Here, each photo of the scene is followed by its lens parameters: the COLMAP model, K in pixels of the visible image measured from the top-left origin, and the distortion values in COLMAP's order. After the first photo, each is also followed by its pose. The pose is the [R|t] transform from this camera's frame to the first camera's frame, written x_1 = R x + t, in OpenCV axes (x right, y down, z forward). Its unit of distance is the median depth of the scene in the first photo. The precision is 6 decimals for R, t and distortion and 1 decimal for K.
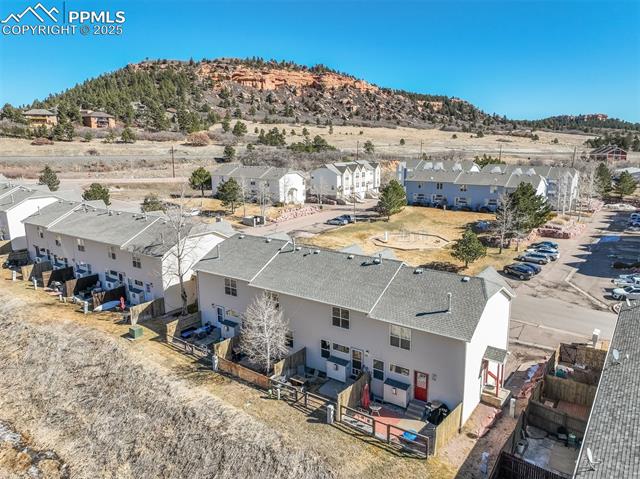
lens RADIAL K [[456.5, 0, 319.1], [0, 456.5, 247.2], [0, 0, 1]] dist [0.001483, -0.000157]
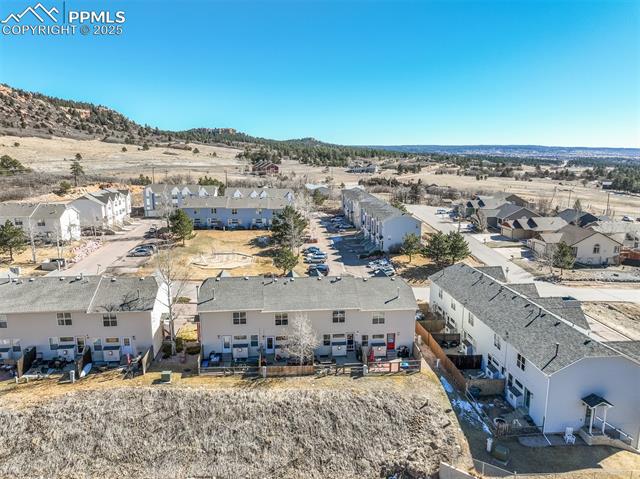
lens RADIAL K [[452.2, 0, 318.6], [0, 452.2, 245.1], [0, 0, 1]] dist [0.006278, 0.004732]
pose [[0.742531, -0.126672, 0.657725, -0.169222], [0.138478, 0.989772, 0.034289, -0.026383], [-0.655341, 0.065620, 0.752477, -0.028461]]
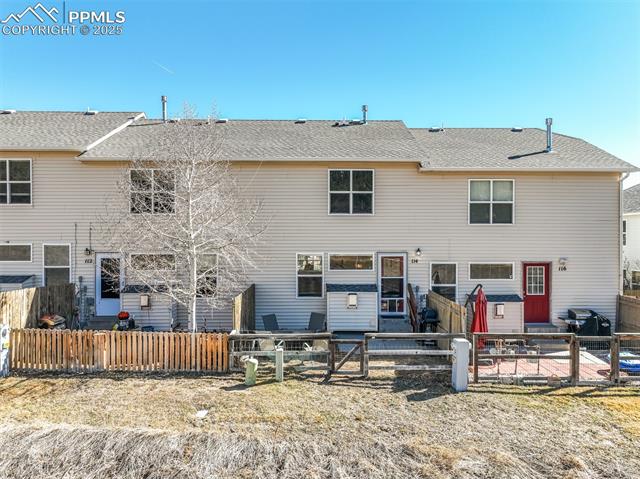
lens RADIAL K [[452.2, 0, 318.6], [0, 452.2, 245.1], [0, 0, 1]] dist [0.006278, 0.004732]
pose [[0.799319, 0.002131, 0.600904, -0.042490], [0.119209, 0.979556, -0.162046, 0.046162], [-0.588964, 0.201159, 0.782723, 0.110420]]
